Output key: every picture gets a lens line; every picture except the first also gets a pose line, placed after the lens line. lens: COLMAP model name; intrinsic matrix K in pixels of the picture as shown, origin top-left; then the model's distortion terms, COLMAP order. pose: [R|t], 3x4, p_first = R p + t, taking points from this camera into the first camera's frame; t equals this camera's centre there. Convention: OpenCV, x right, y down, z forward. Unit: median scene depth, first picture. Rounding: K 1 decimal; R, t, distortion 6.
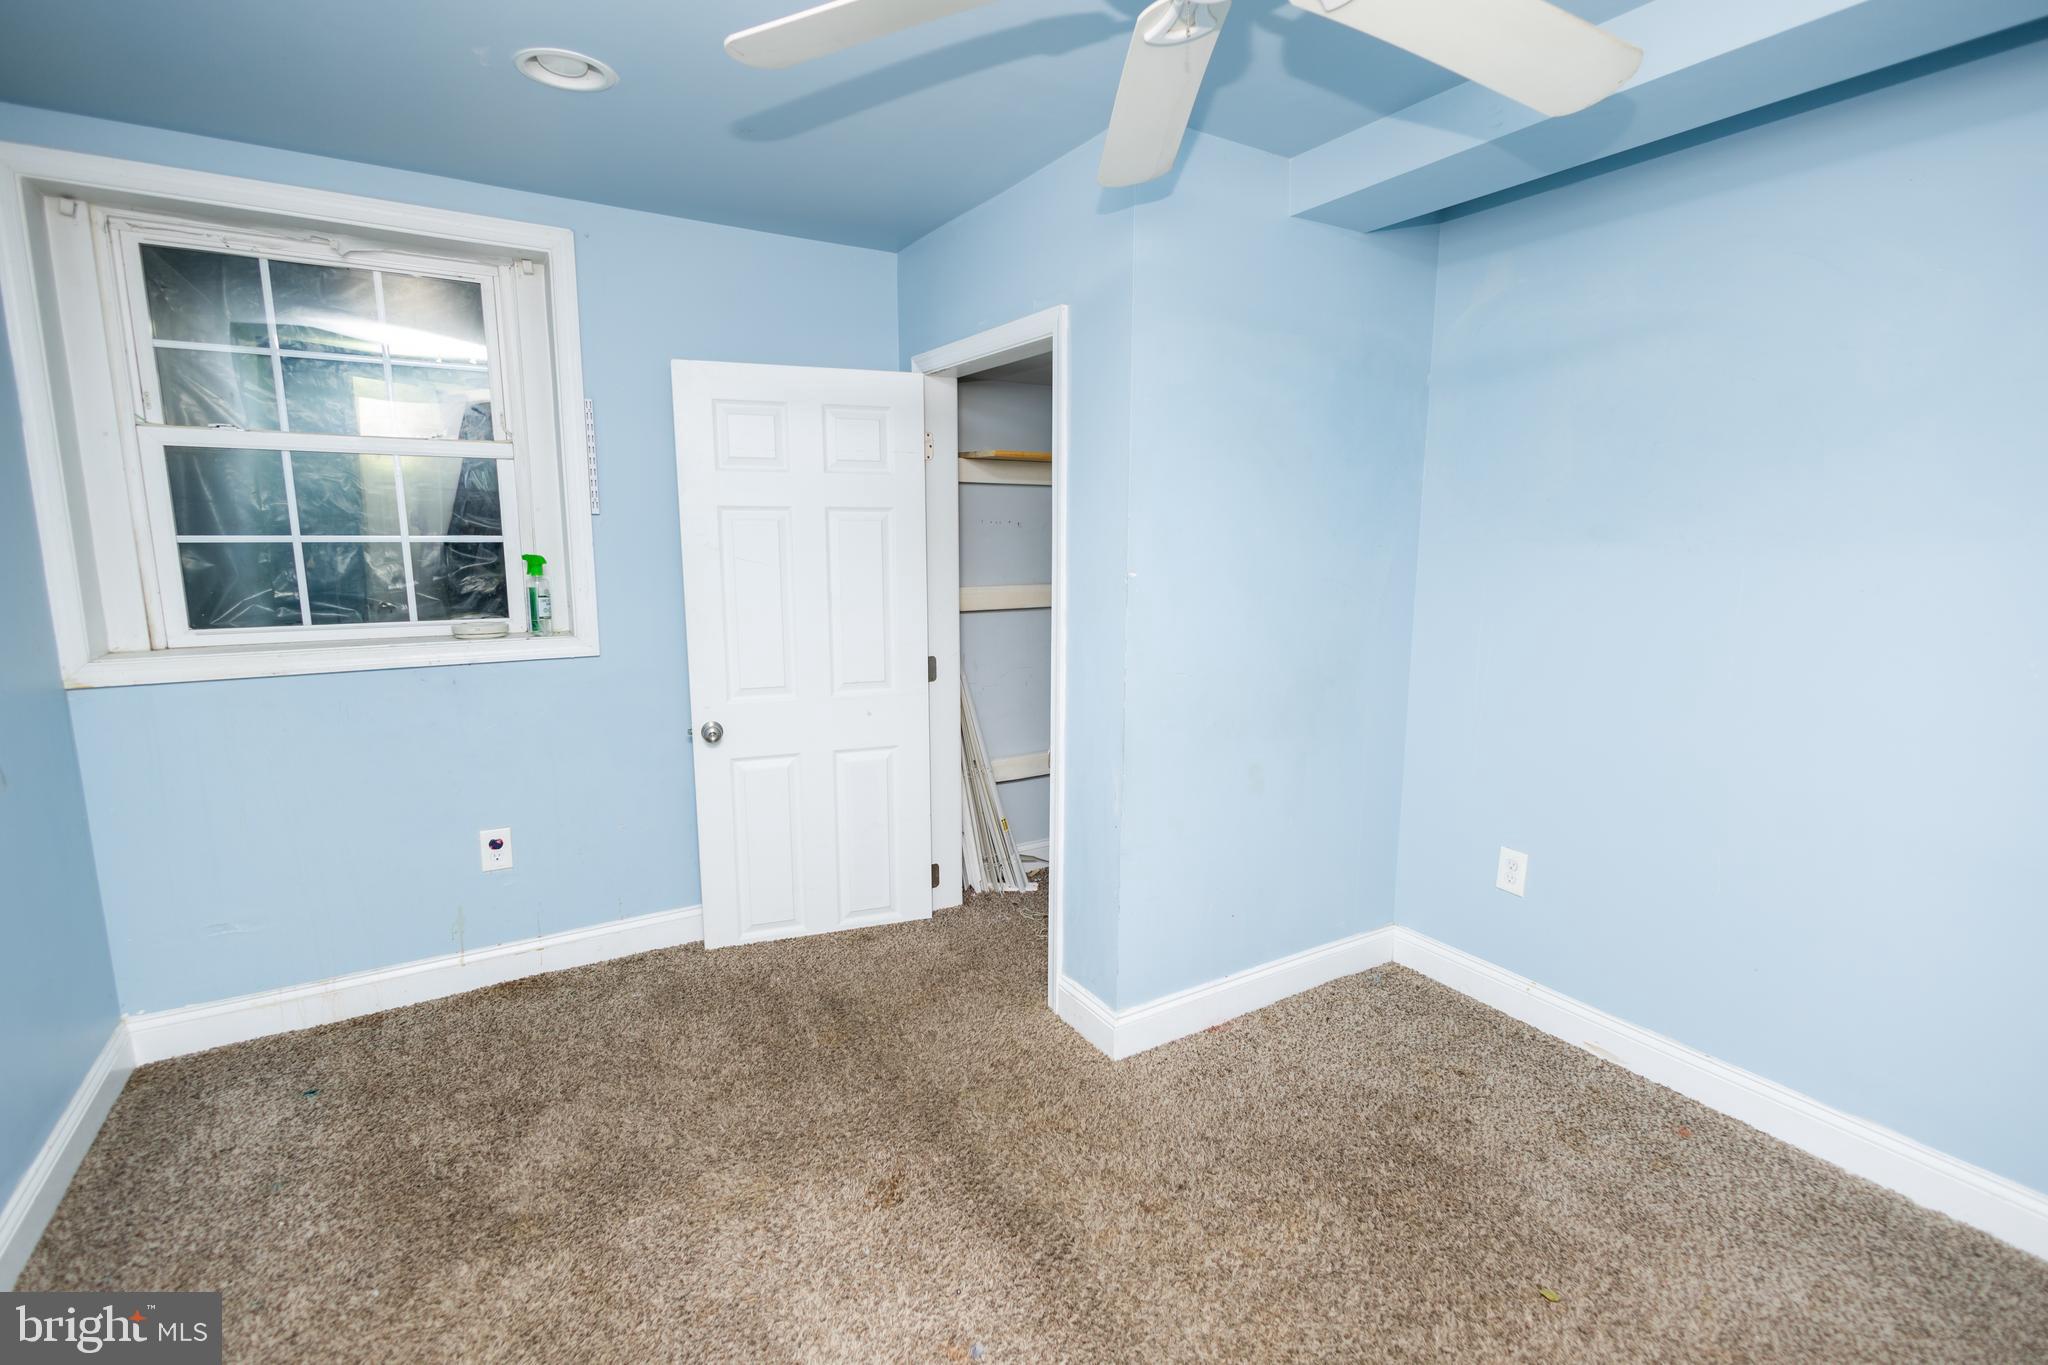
lens RADIAL K [[934.0, 0, 1033.5], [0, 934.0, 683.5], [0, 0, 1]] dist [0.005819, -0.004636]
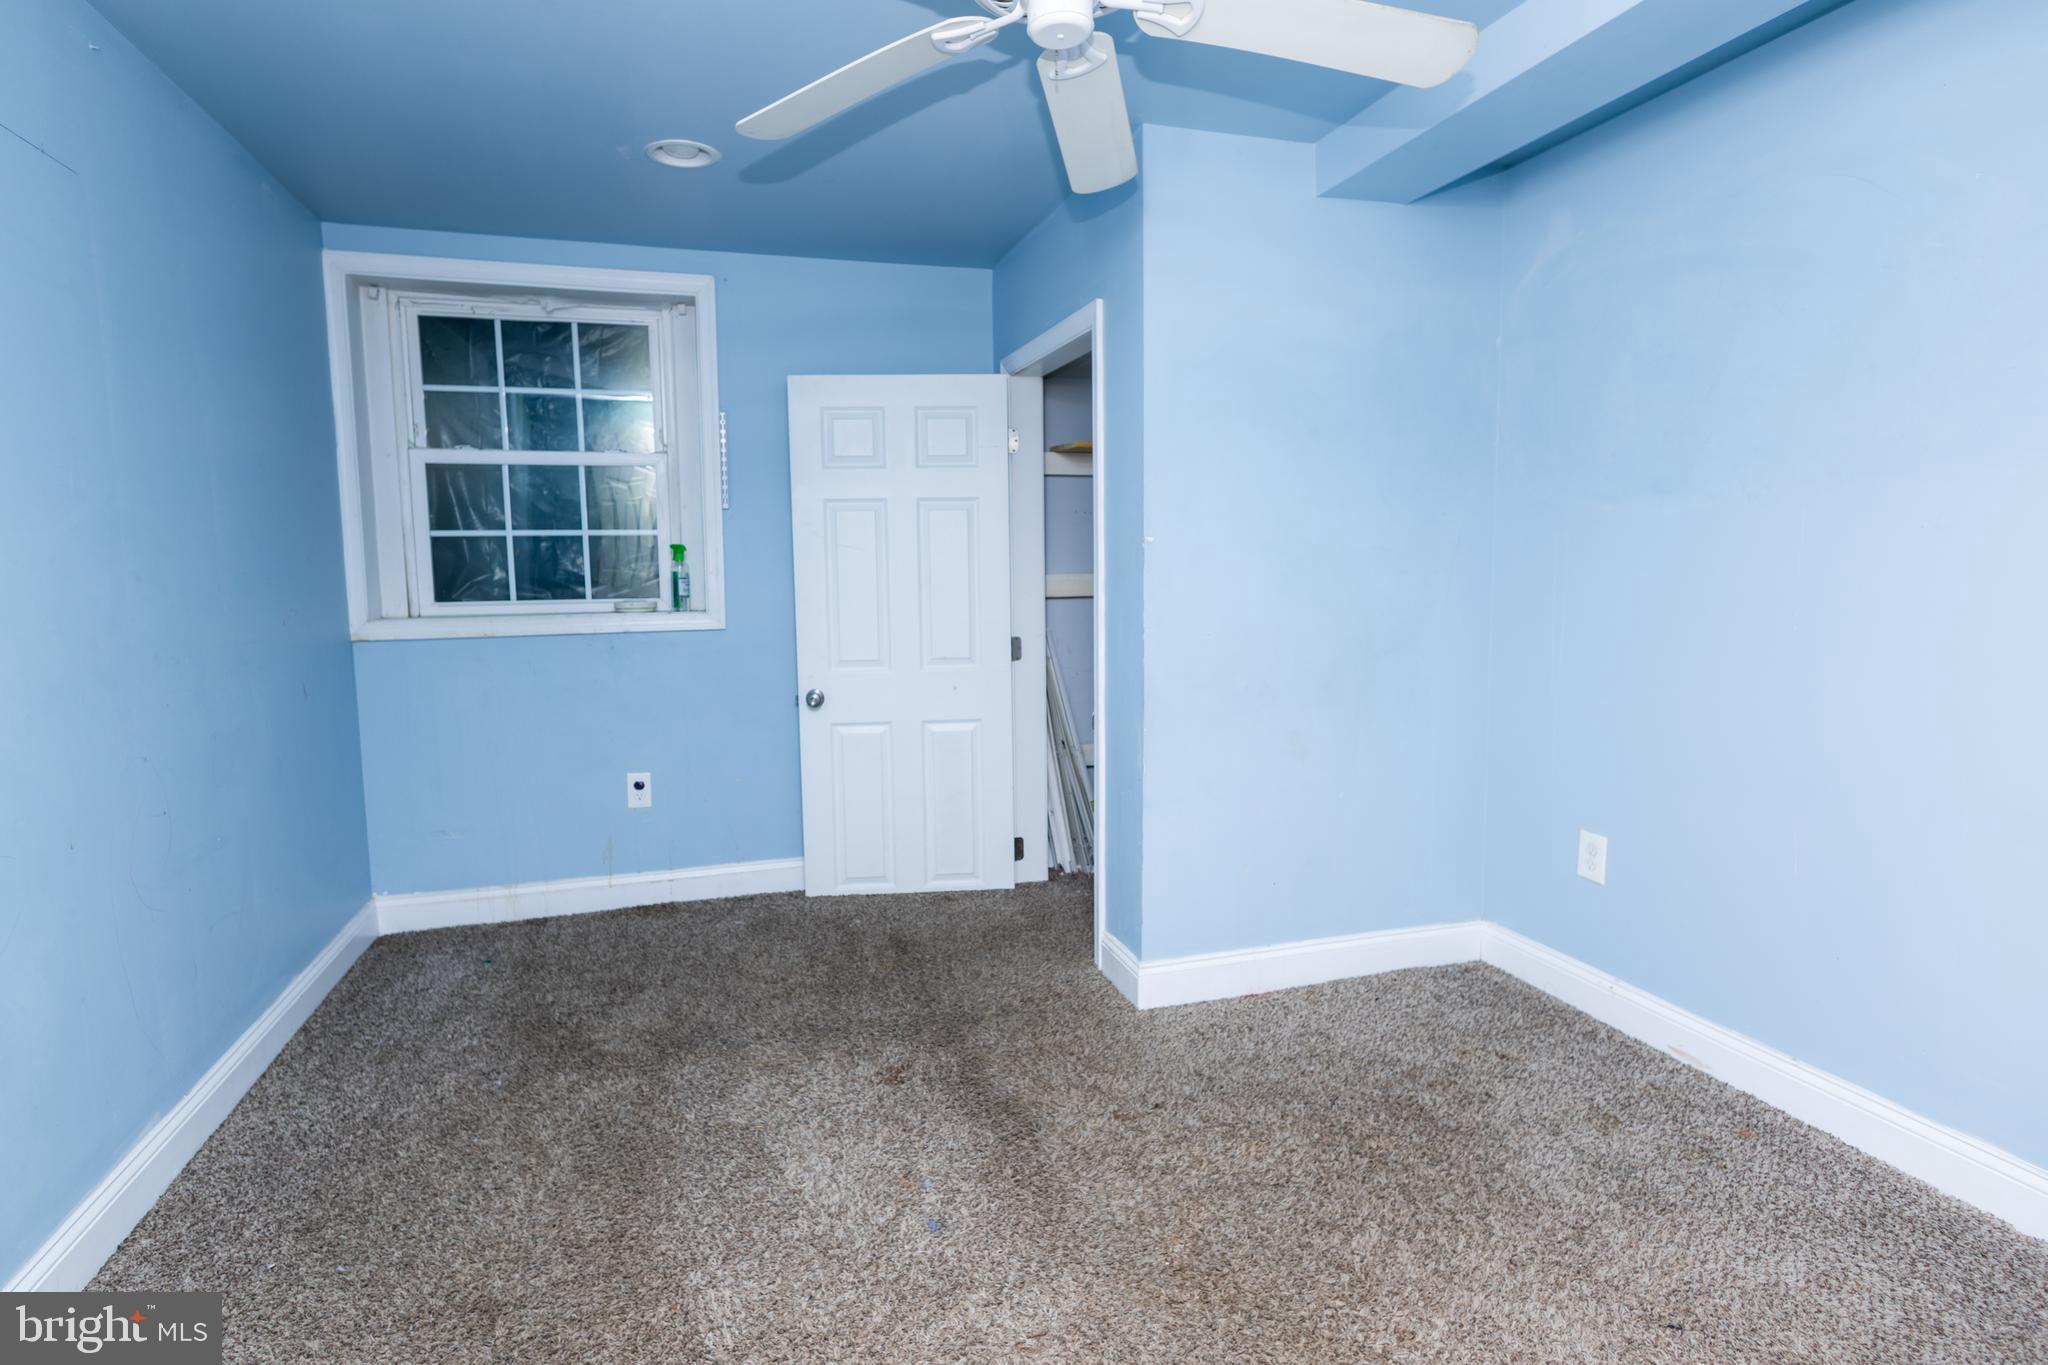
lens RADIAL K [[1040.5, 0, 1018.8], [0, 1040.5, 677.5], [0, 0, 1]] dist [-0.004385, 0.001286]
pose [[0.963398, 0.008381, -0.267945, 0.268334], [-0.025433, 0.997860, -0.060232, 0.112364], [0.266866, 0.064842, 0.961550, -0.166683]]
